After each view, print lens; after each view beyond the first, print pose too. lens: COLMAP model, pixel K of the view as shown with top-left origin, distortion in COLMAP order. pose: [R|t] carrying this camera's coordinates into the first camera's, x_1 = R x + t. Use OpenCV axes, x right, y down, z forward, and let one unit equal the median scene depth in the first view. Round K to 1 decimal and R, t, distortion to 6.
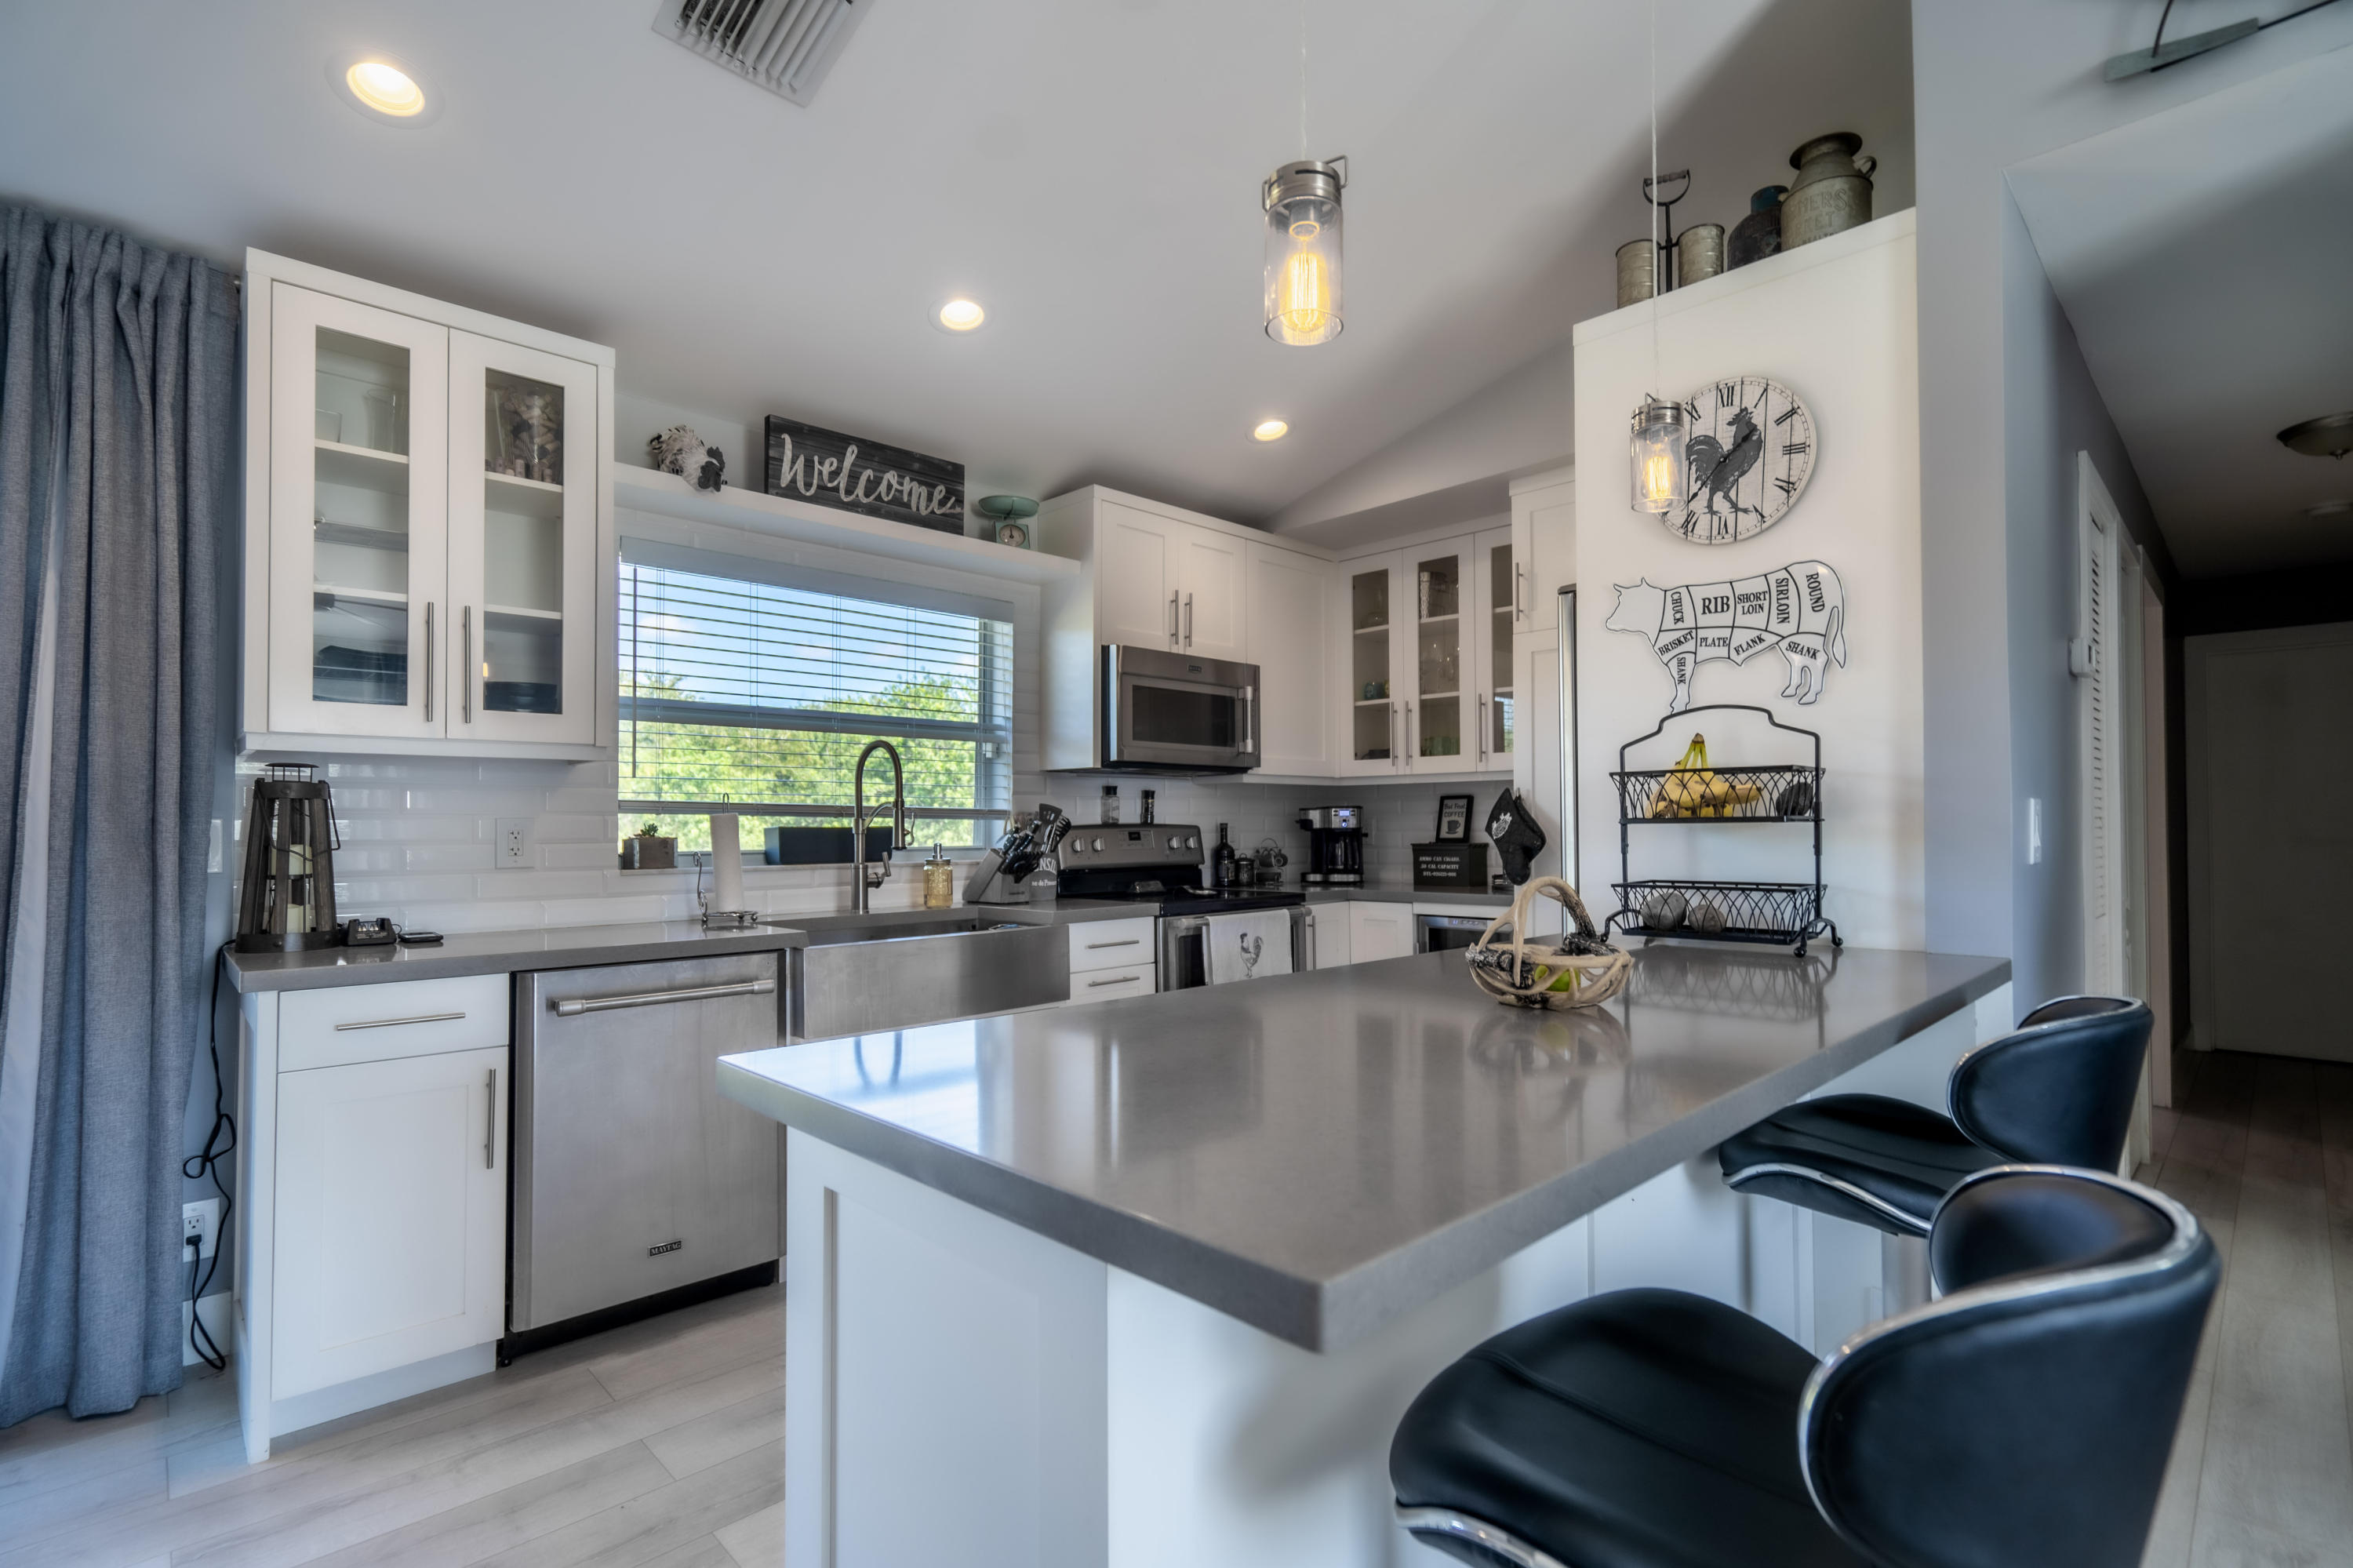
lens RADIAL K [[1093.9, 0, 1176.5], [0, 1093.9, 784.0], [0, 0, 1]] dist [-0.001145, 0.016733]
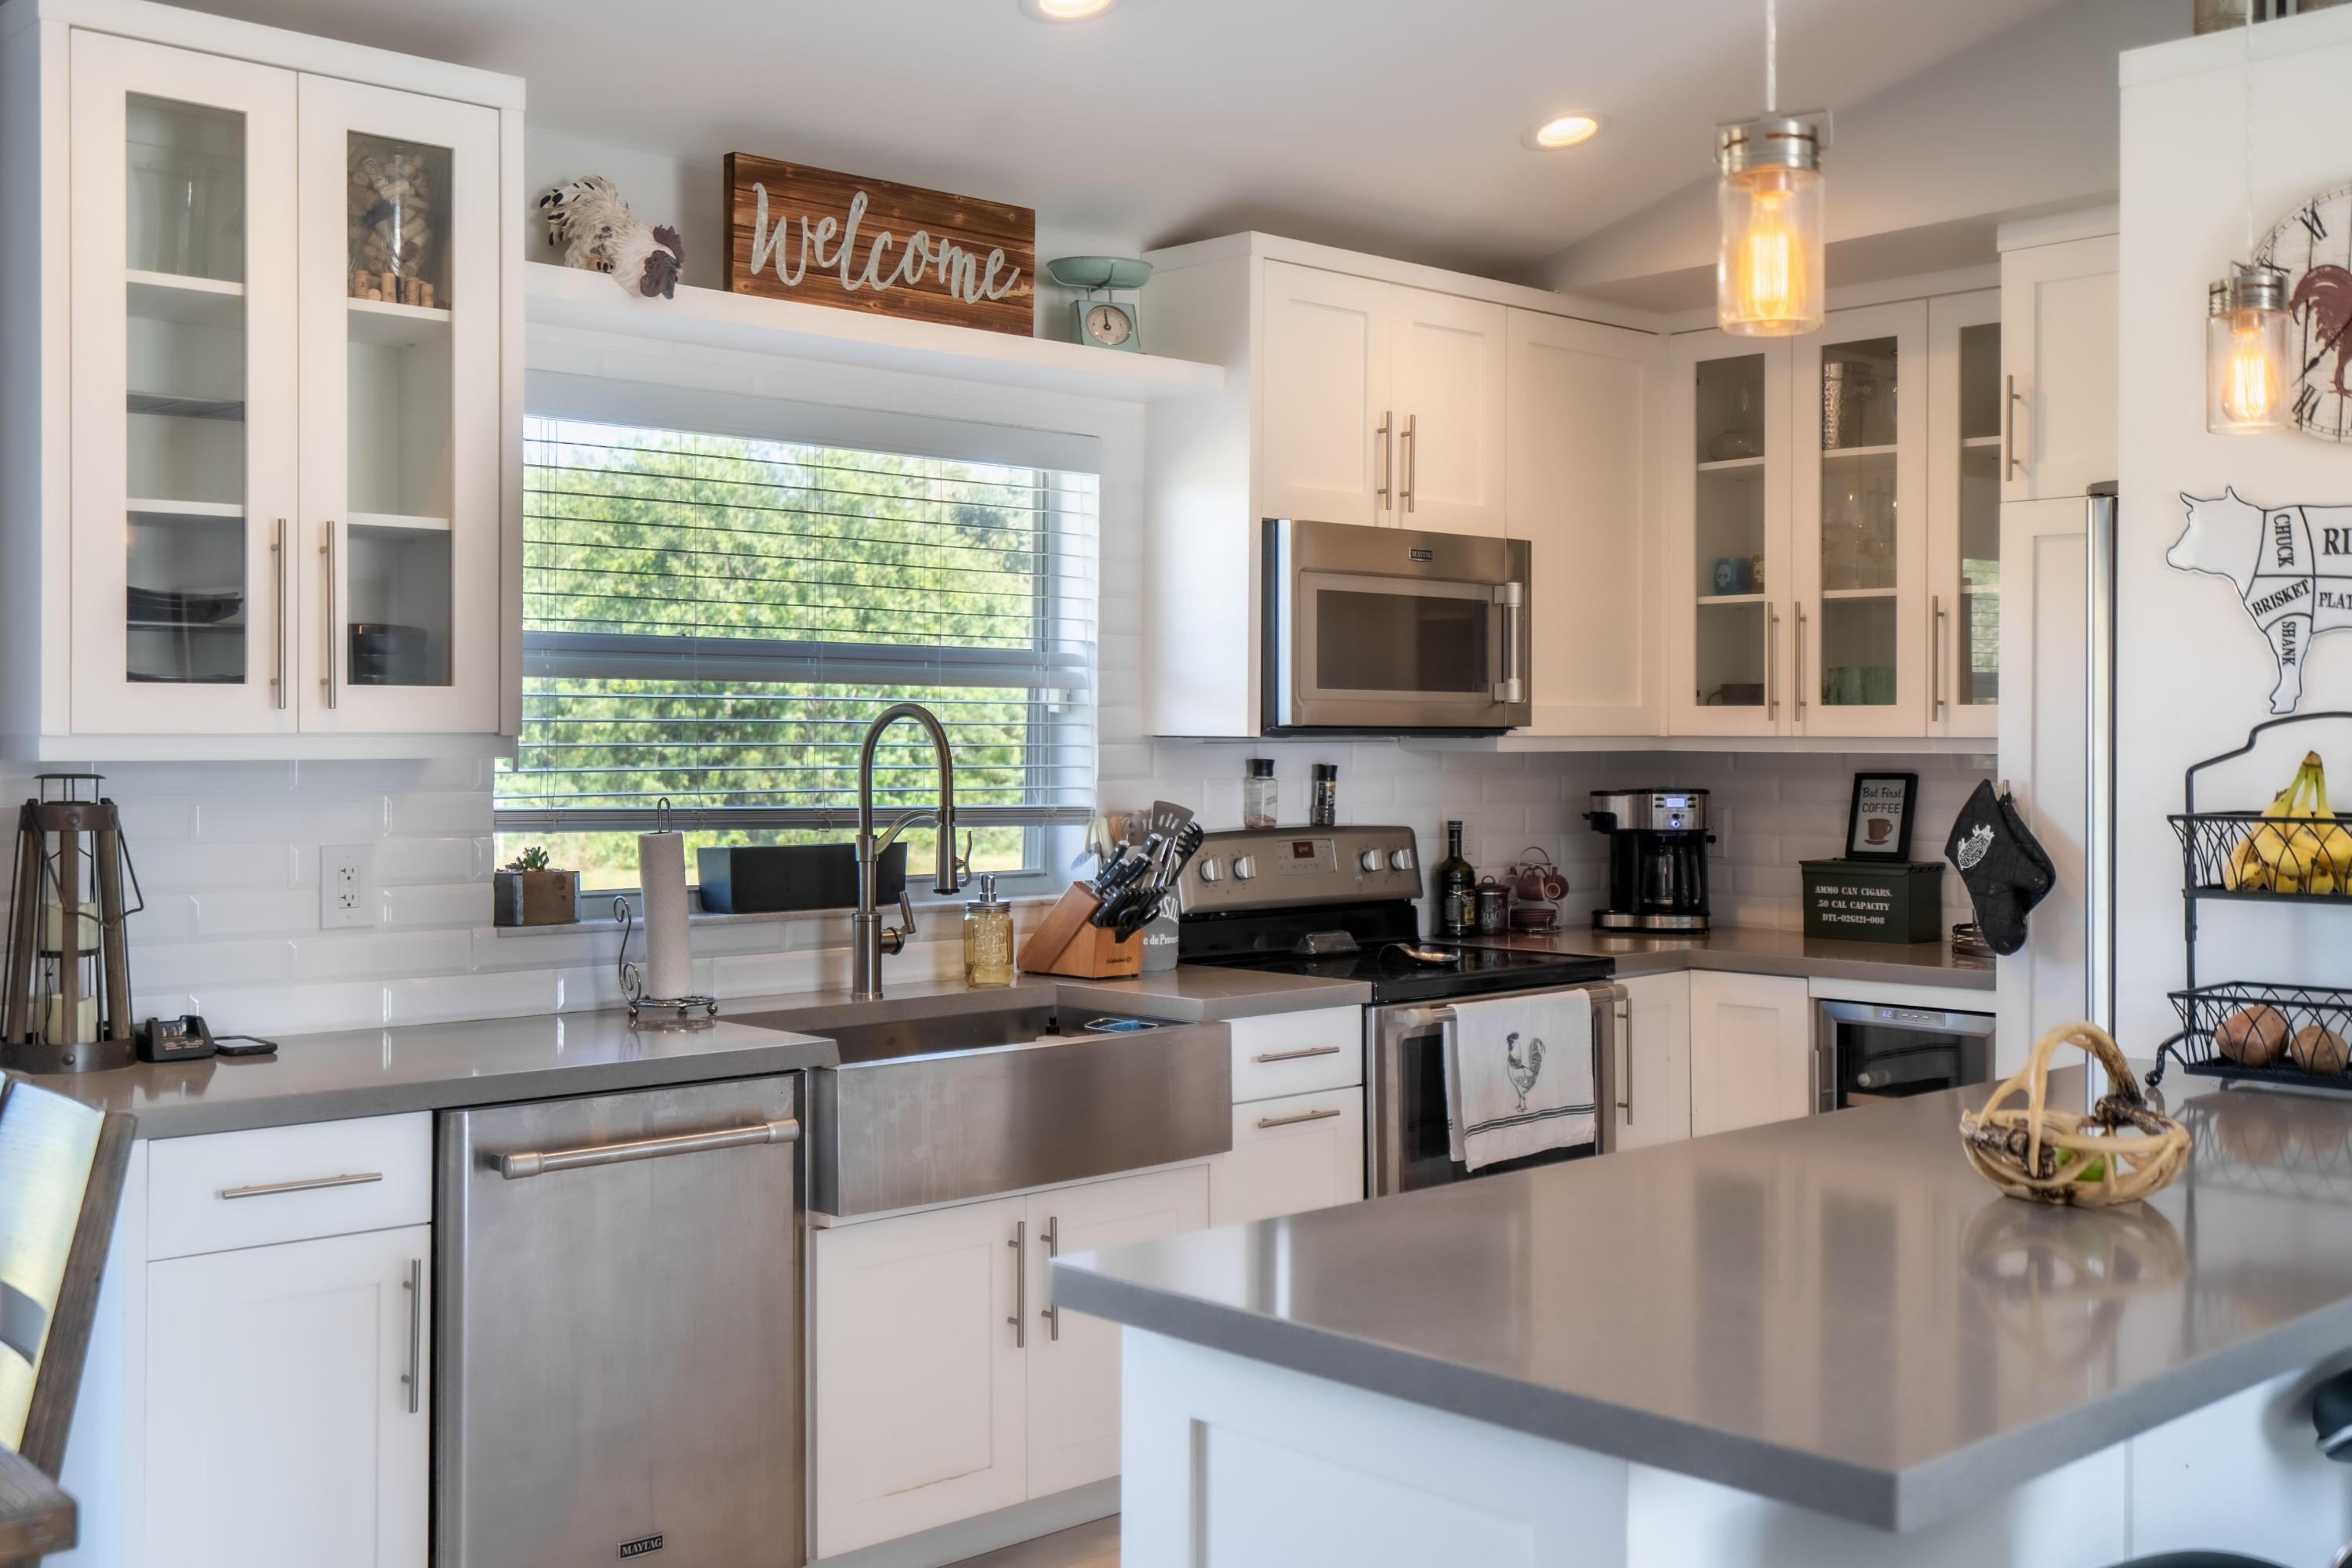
lens RADIAL K [[2381.5, 0, 1173.3], [0, 2381.5, 690.6], [0, 0, 1]] dist [0.019266, -0.023891]
pose [[0.999725, 0.008767, -0.021731, -0.098141], [-0.008339, 0.999771, 0.019719, -0.070220], [0.021899, -0.019533, 0.999569, -0.256629]]
